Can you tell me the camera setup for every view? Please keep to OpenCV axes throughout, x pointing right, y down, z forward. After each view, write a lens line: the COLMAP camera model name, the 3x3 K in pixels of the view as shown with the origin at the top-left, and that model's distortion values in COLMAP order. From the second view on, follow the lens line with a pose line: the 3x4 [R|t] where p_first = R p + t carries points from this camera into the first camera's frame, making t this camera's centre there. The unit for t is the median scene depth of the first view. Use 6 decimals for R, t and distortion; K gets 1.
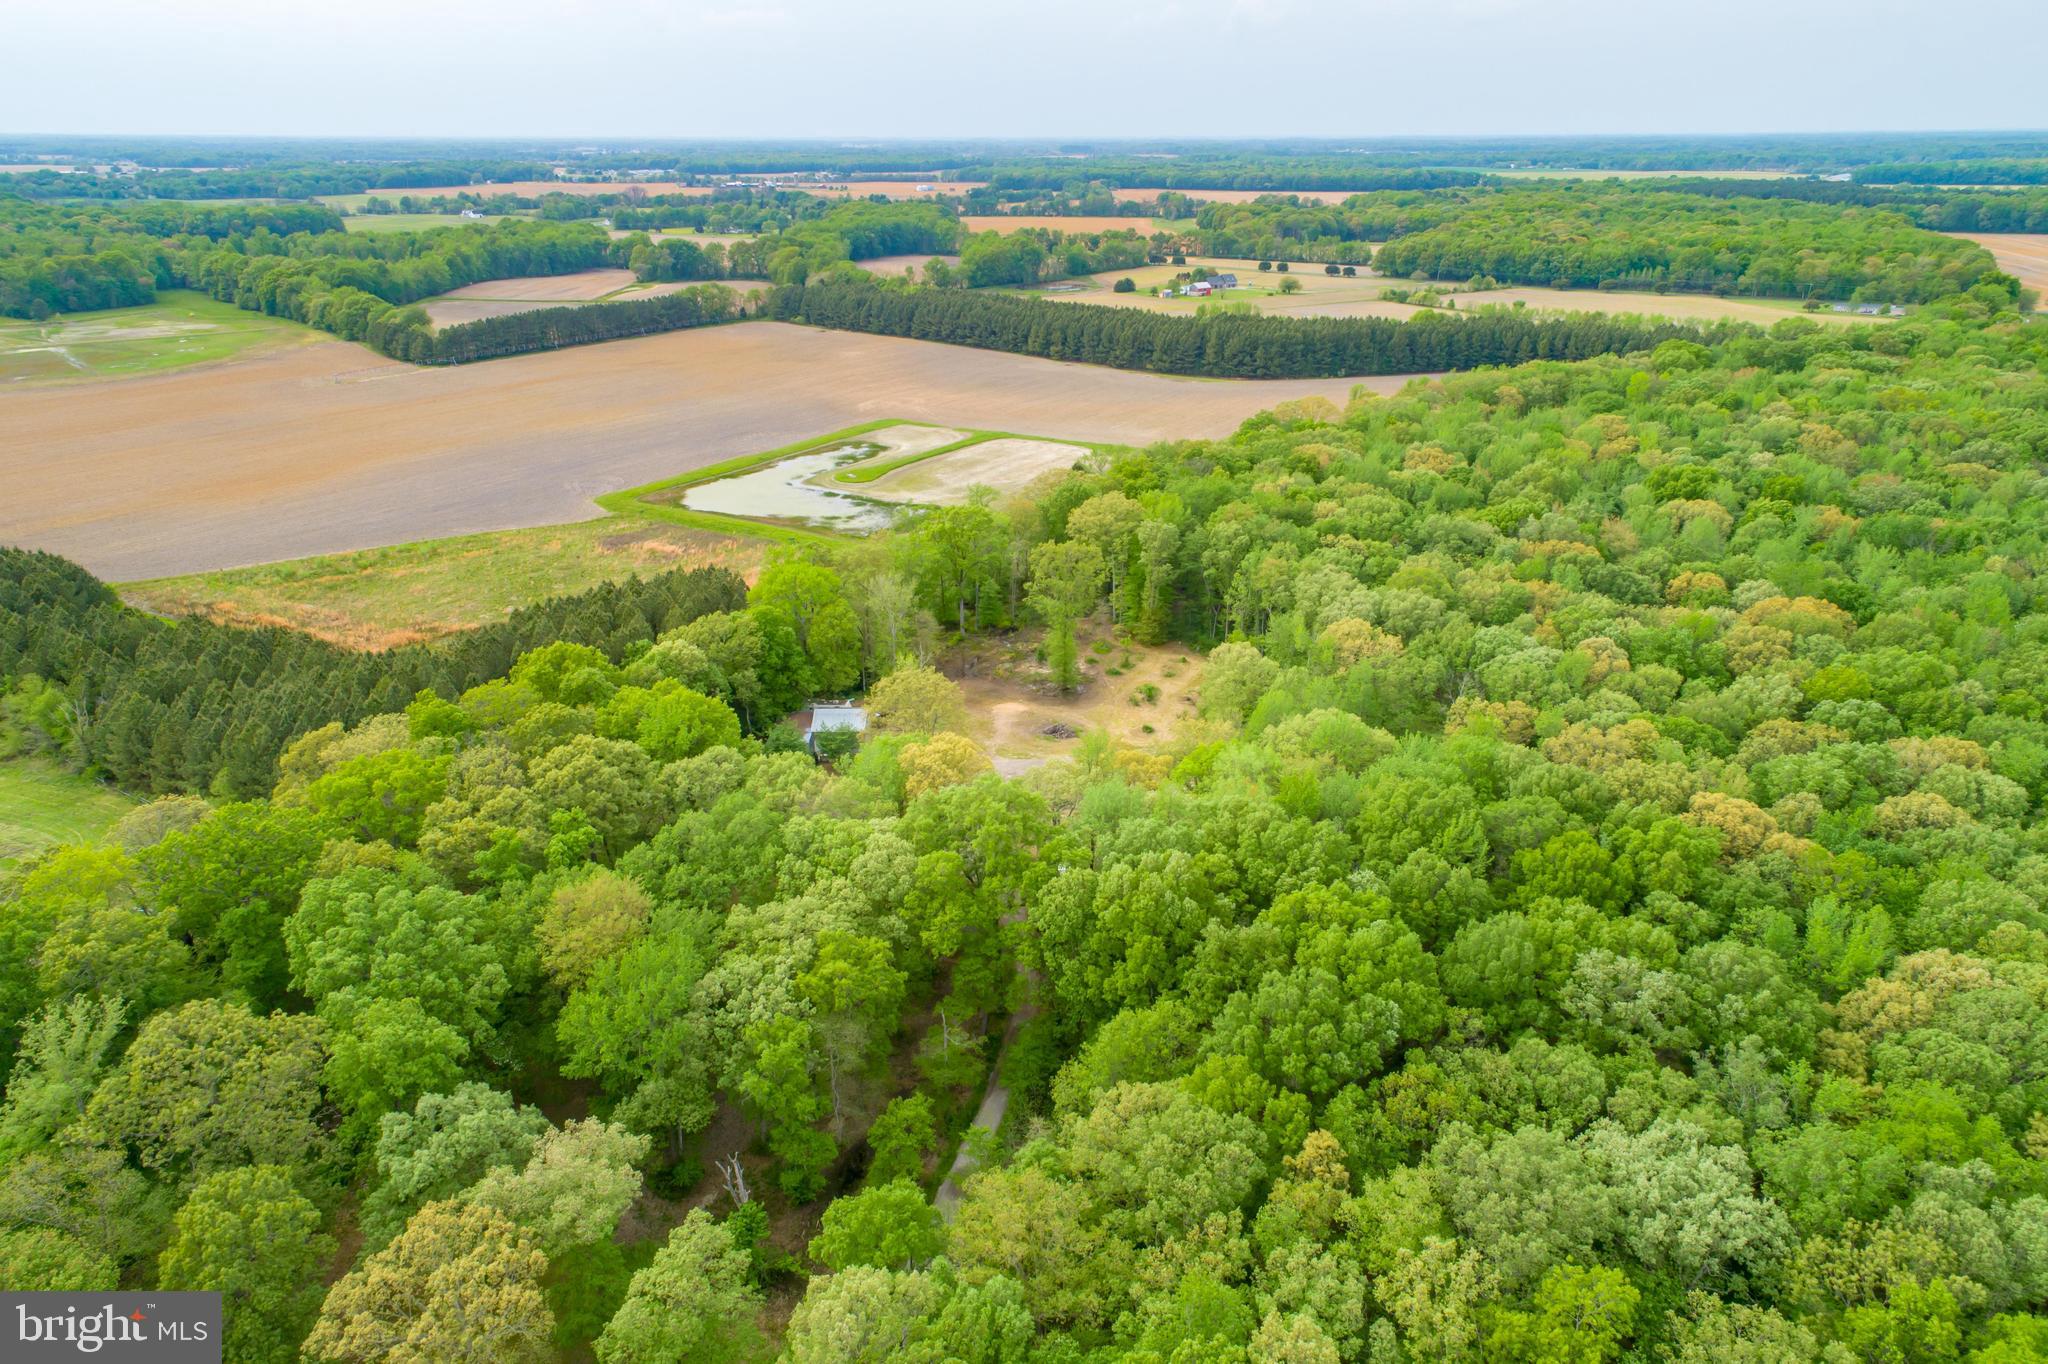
lens RADIAL K [[1372.5, 0, 1023.4], [0, 1372.5, 673.0], [0, 0, 1]] dist [0.028745, 0.016129]
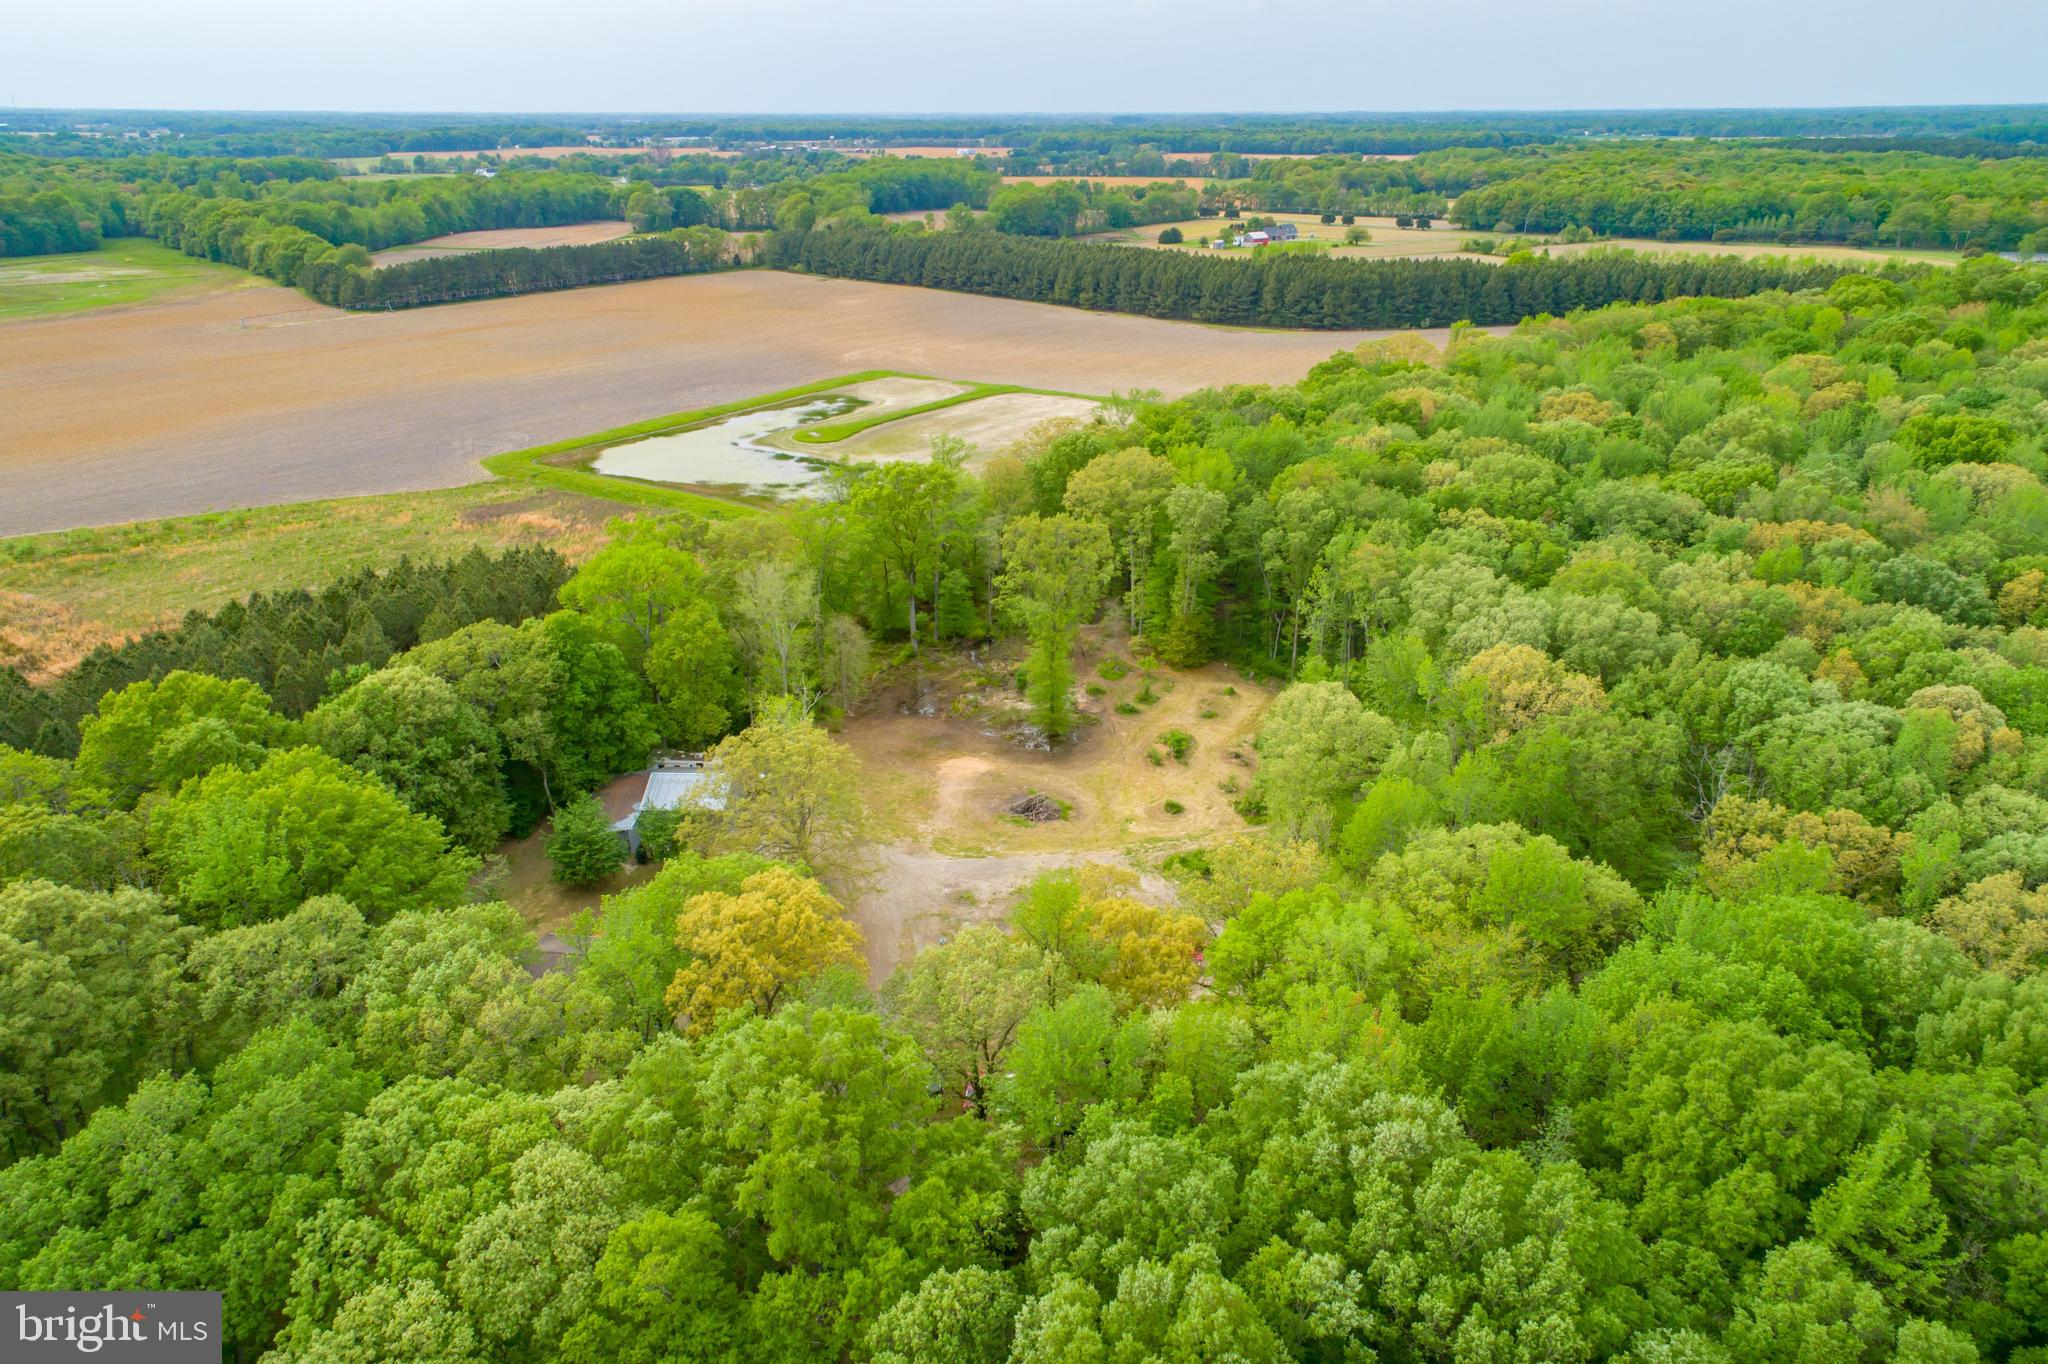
lens RADIAL K [[1363.3, 0, 1014.1], [0, 1363.3, 680.0], [0, 0, 1]] dist [0.029508, 0.002598]
pose [[0.999090, 0.013927, -0.040326, 0.025836], [-0.013191, 0.999743, 0.018460, -0.018750], [0.040572, -0.017911, 0.999016, 0.226326]]
